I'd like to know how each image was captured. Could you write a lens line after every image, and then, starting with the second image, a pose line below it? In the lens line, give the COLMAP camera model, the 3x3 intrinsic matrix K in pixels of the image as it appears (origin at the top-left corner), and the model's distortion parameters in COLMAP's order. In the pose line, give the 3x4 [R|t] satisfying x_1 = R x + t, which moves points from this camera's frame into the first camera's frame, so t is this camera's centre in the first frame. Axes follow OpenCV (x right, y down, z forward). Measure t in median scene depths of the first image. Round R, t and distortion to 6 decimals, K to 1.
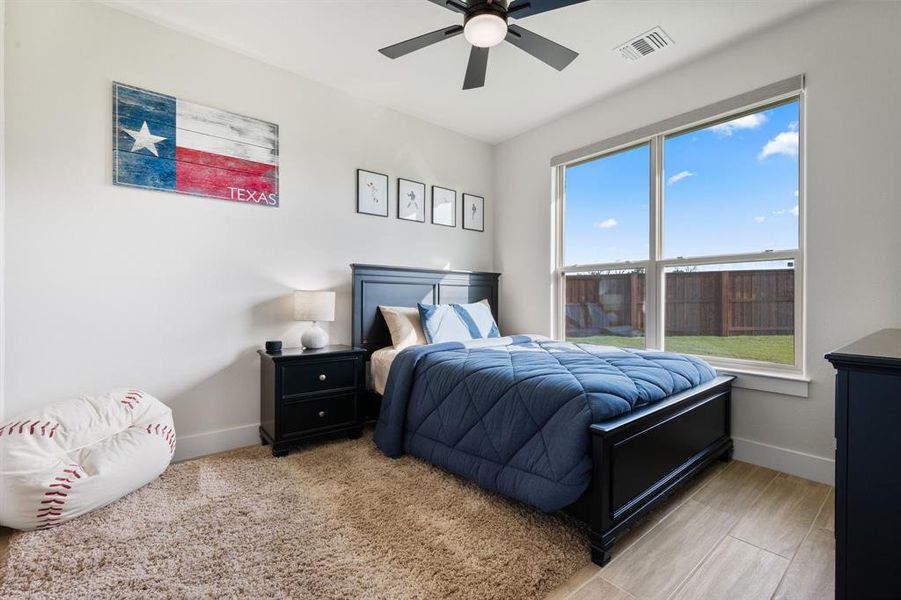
lens RADIAL K [[406.0, 0, 470.1], [0, 406.0, 296.2], [0, 0, 1]] dist [-0.002475, -0.000340]
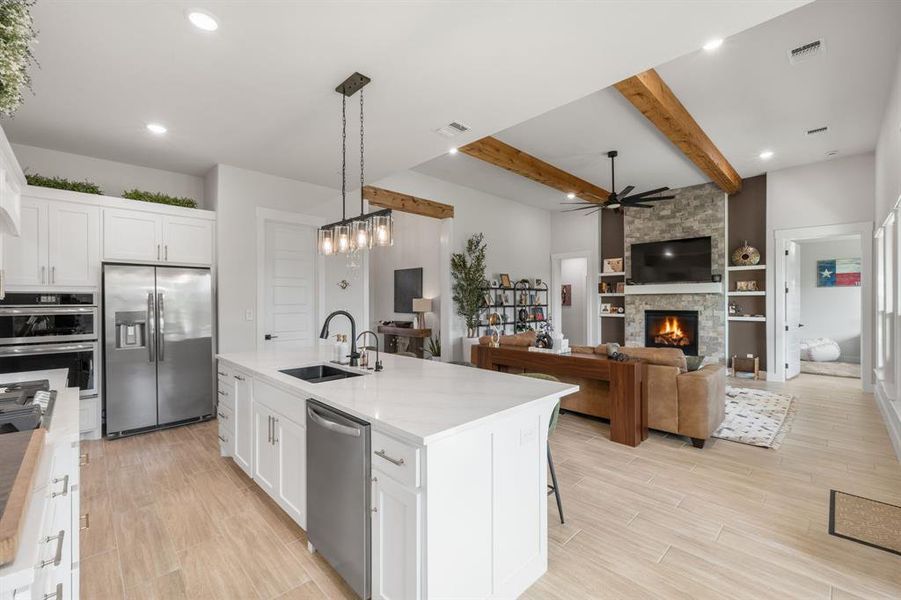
lens RADIAL K [[384.3, 0, 450.5], [0, 384.3, 299.9], [0, 0, 1]] dist [0.001867, 0.000466]
pose [[0.040651, -0.006172, -0.999154, 2.199507], [0.003257, 0.999976, -0.006044, -0.110811], [0.999168, -0.003008, 0.040670, -2.205243]]
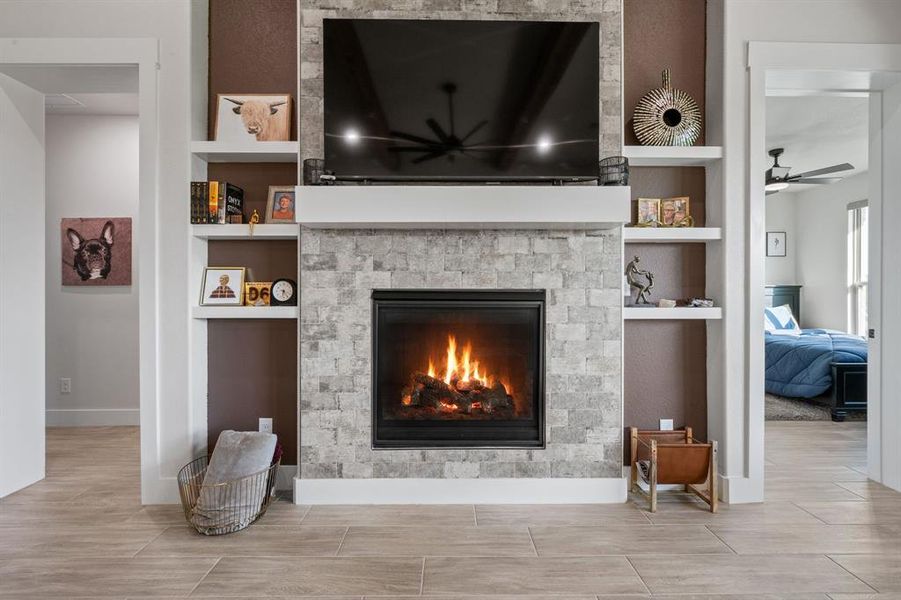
lens RADIAL K [[384.3, 0, 453.0], [0, 384.3, 294.4], [0, 0, 1]] dist [0.001867, 0.000466]
pose [[0.749759, -0.004090, -0.661699, 0.072886], [0.003298, 0.999992, -0.002445, -0.038668], [0.661703, -0.000349, 0.749766, -1.132826]]
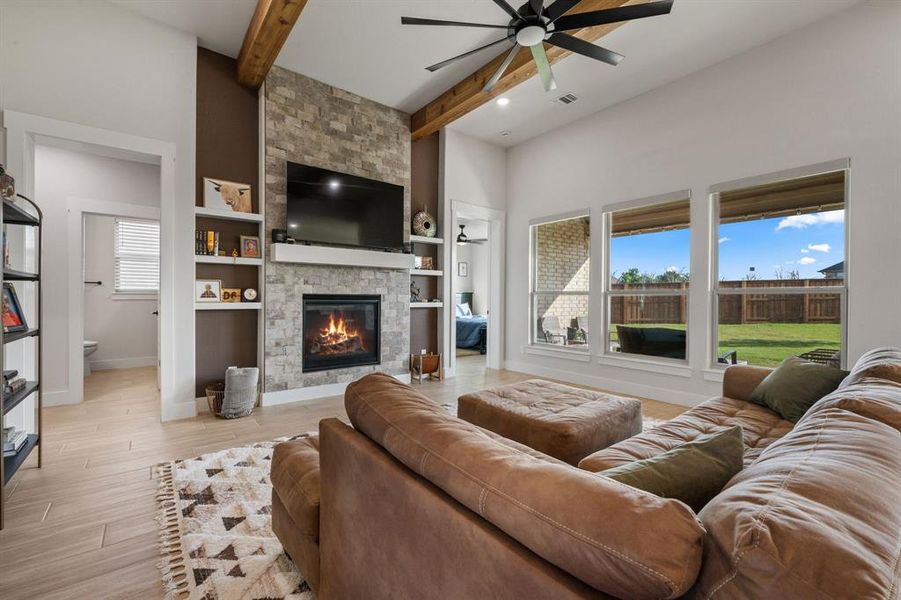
lens RADIAL K [[384.3, 0, 451.5], [0, 384.3, 299.9], [0, 0, 1]] dist [0.001867, 0.000466]
pose [[0.997907, 0.005140, -0.064466, 0.135882], [-0.004583, 0.999951, 0.008777, -0.042936], [0.064508, -0.008463, 0.997881, -2.125931]]
